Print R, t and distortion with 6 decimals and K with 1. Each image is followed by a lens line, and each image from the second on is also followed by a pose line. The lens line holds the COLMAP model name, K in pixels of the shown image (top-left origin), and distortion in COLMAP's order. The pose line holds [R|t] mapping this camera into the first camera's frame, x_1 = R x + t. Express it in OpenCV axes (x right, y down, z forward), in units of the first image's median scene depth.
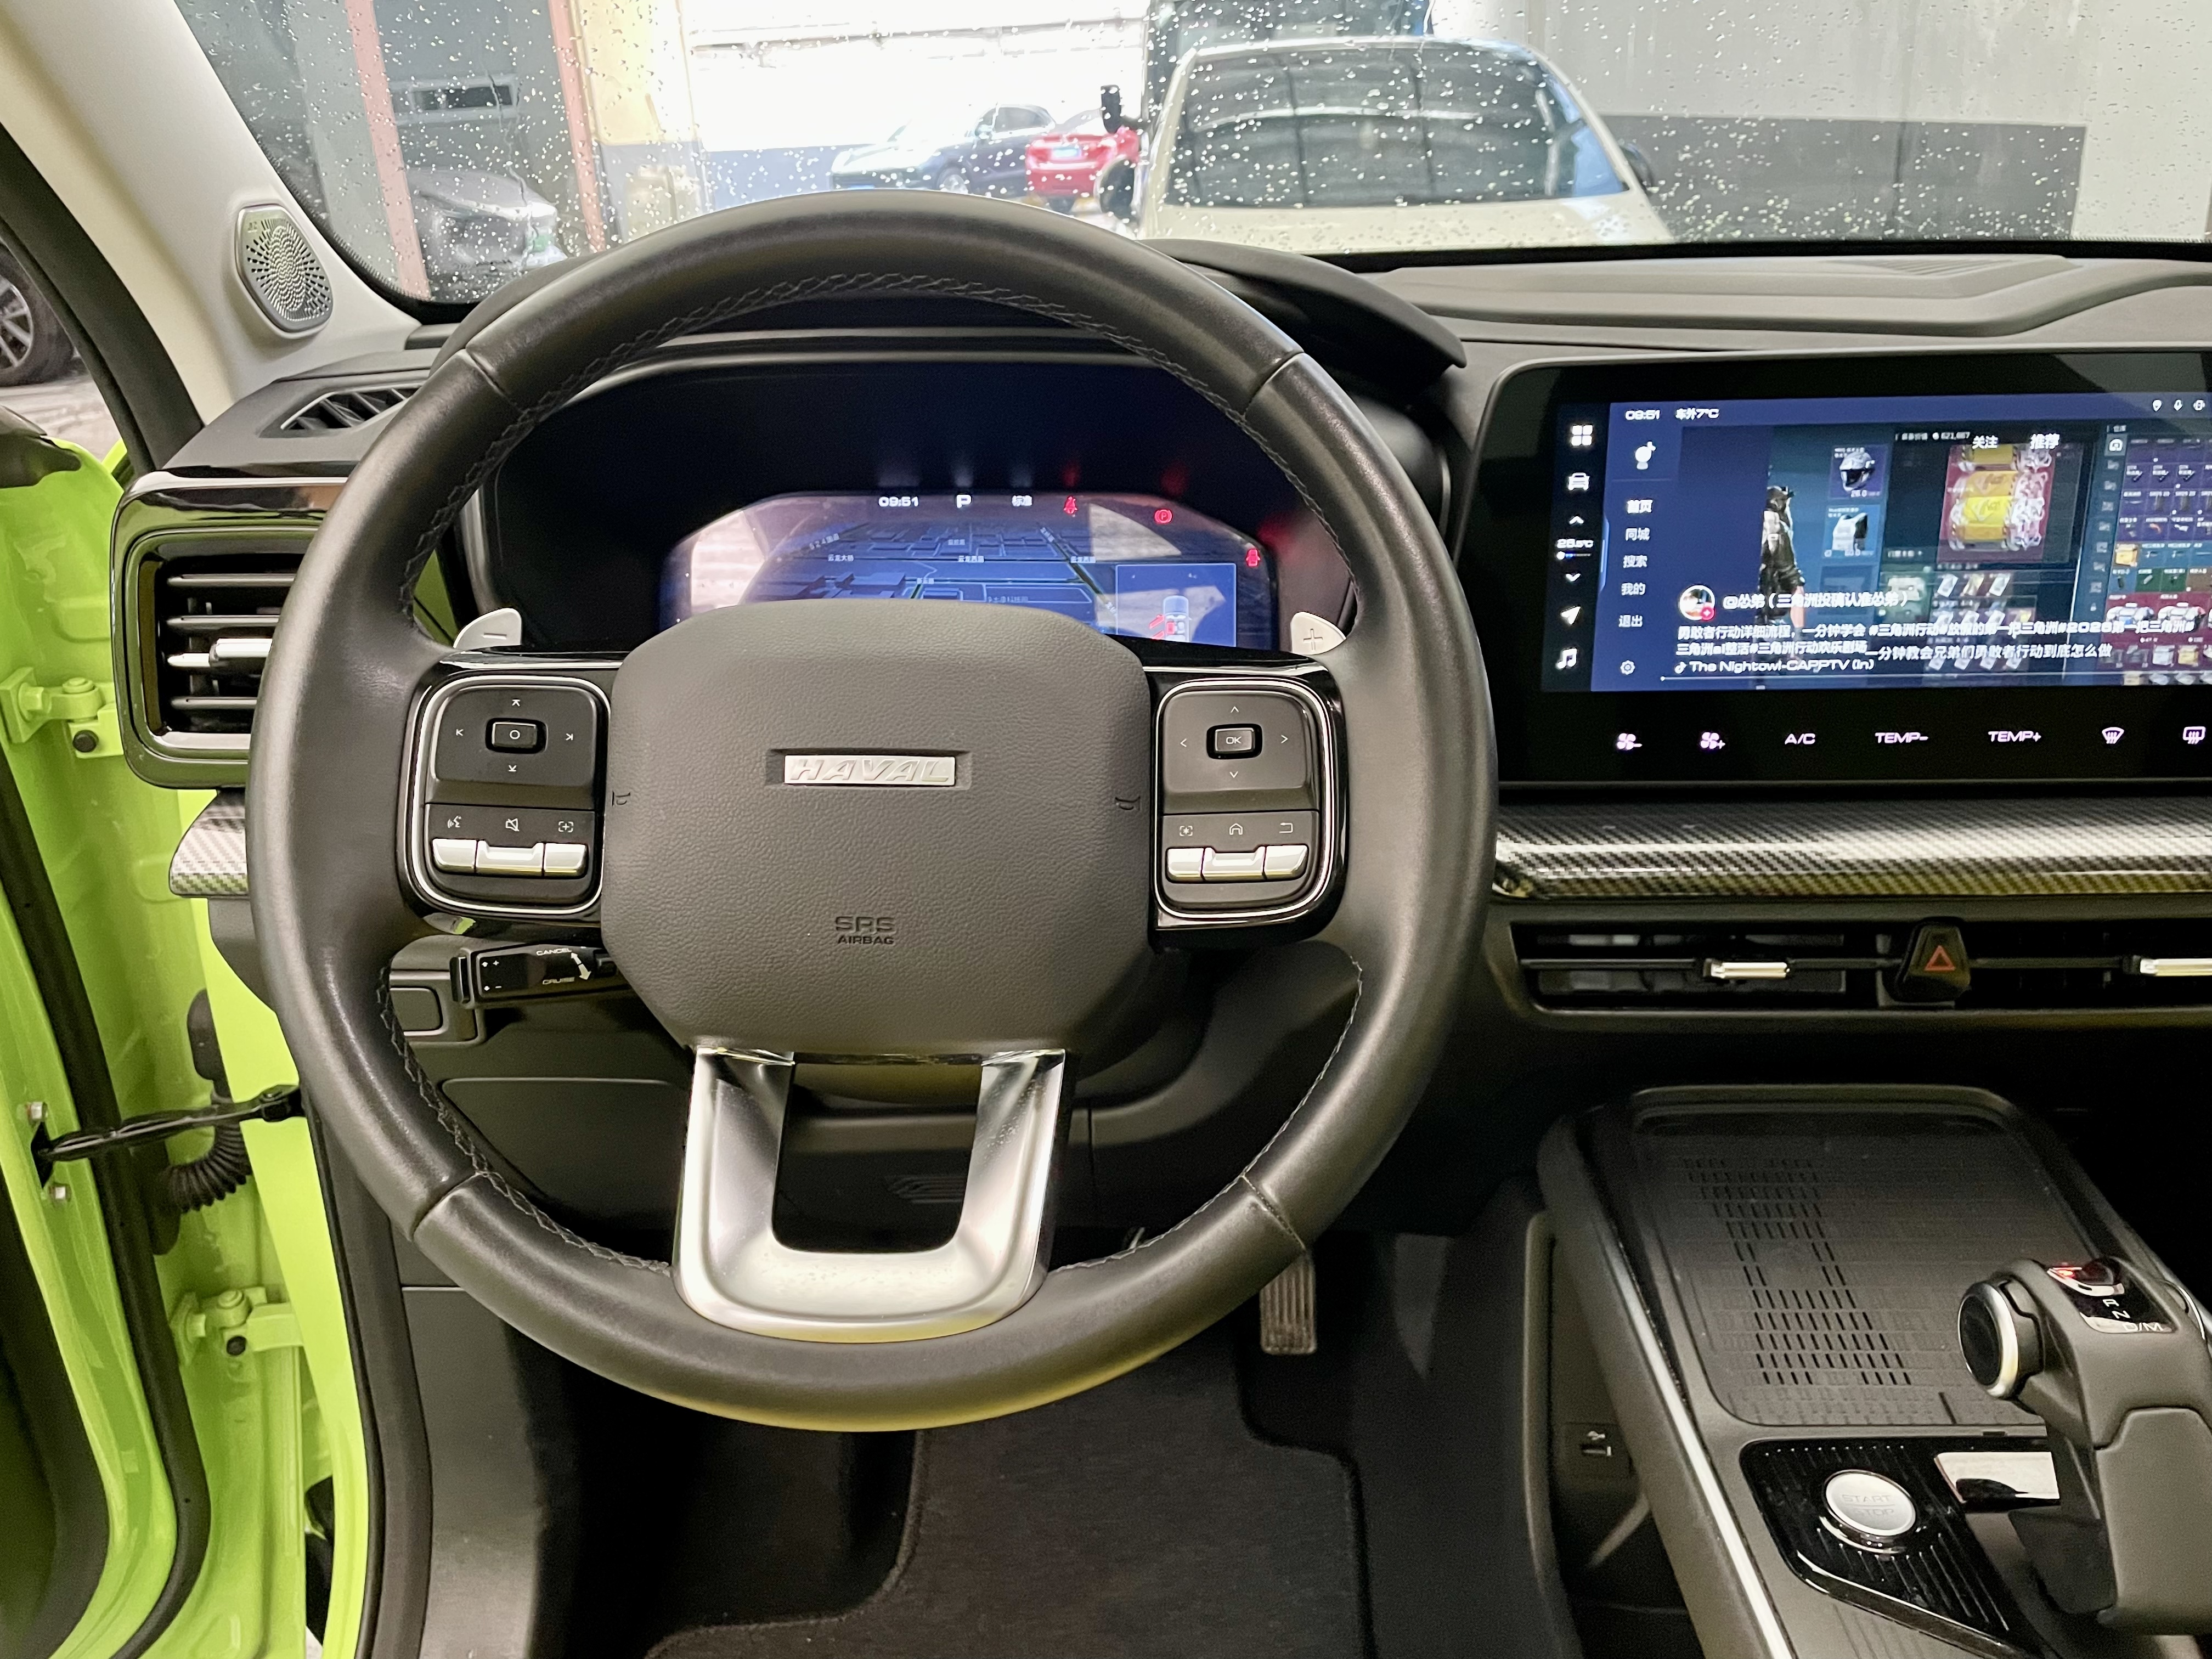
lens RADIAL K [[1694.7, 0, 1106.0], [0, 1694.7, 840.5], [0, 0, 1]] dist [0.097795, -0.119171]
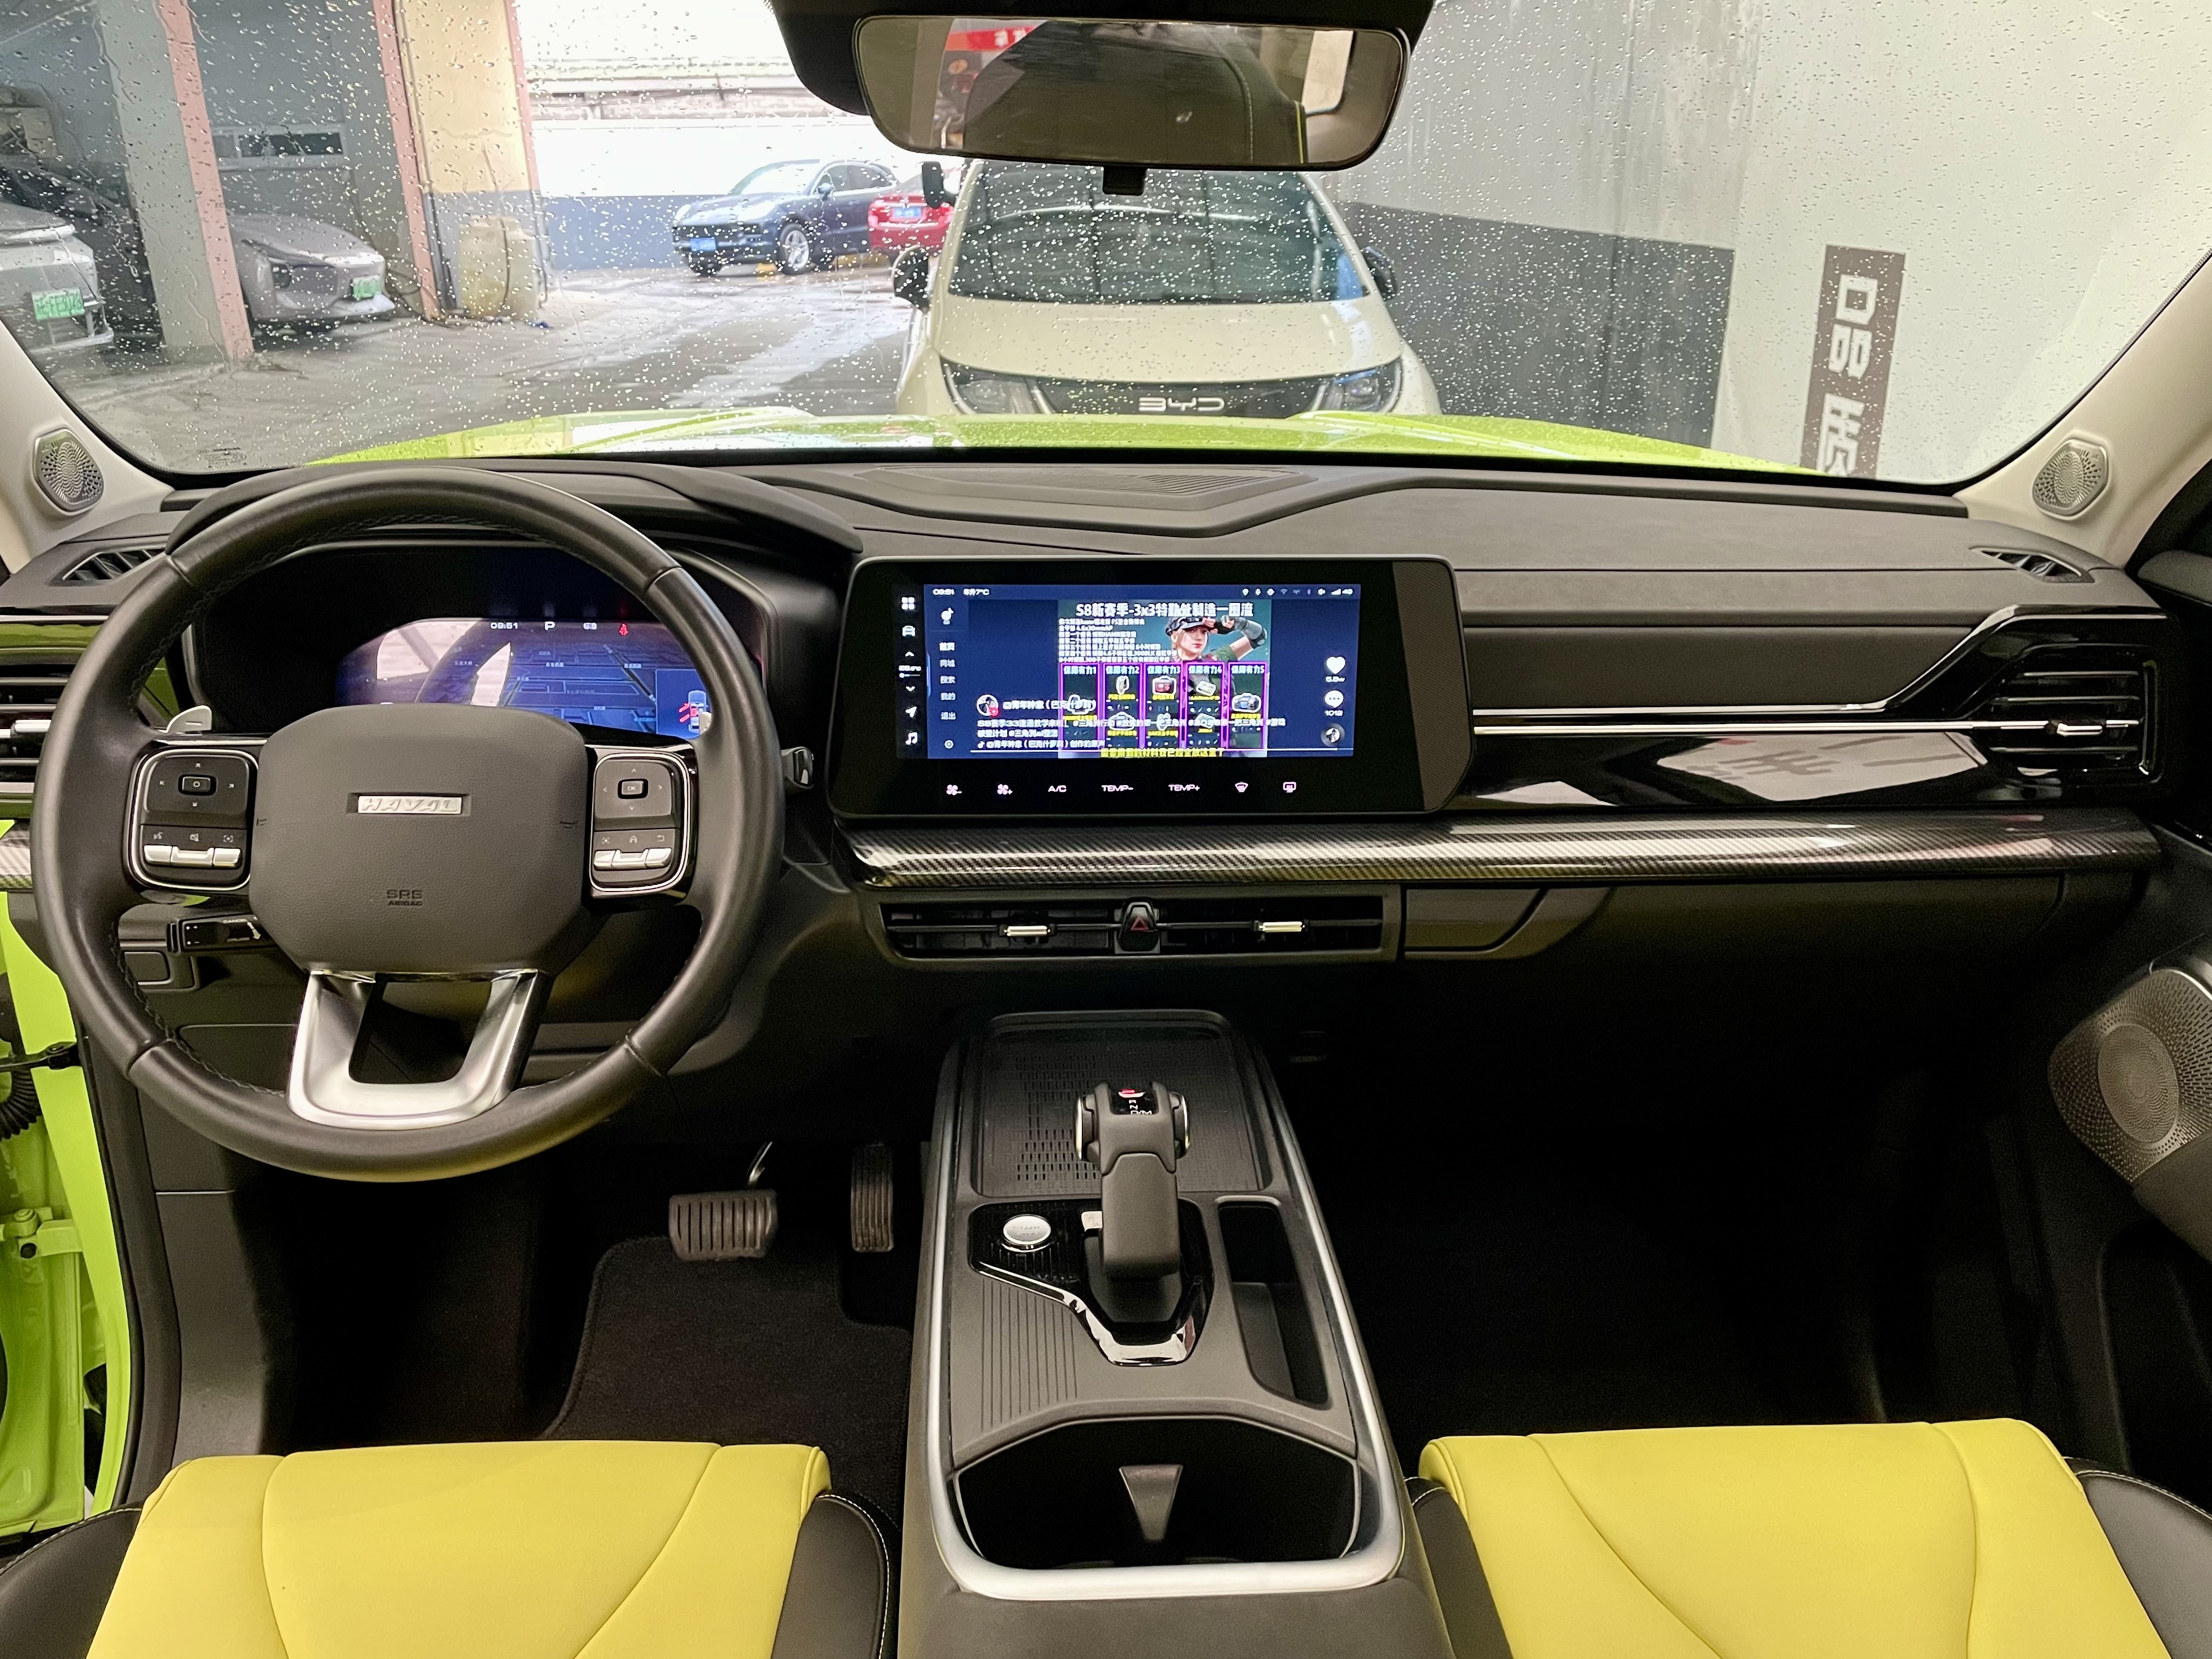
lens RADIAL K [[1694.7, 0, 1112.2], [0, 1694.7, 845.5], [0, 0, 1]] dist [0.097795, -0.119171]
pose [[0.996259, -0.000912, 0.086408, 0.303107], [0.003030, 0.999698, -0.024385, 0.032205], [-0.086360, 0.024555, 0.995961, -0.574536]]
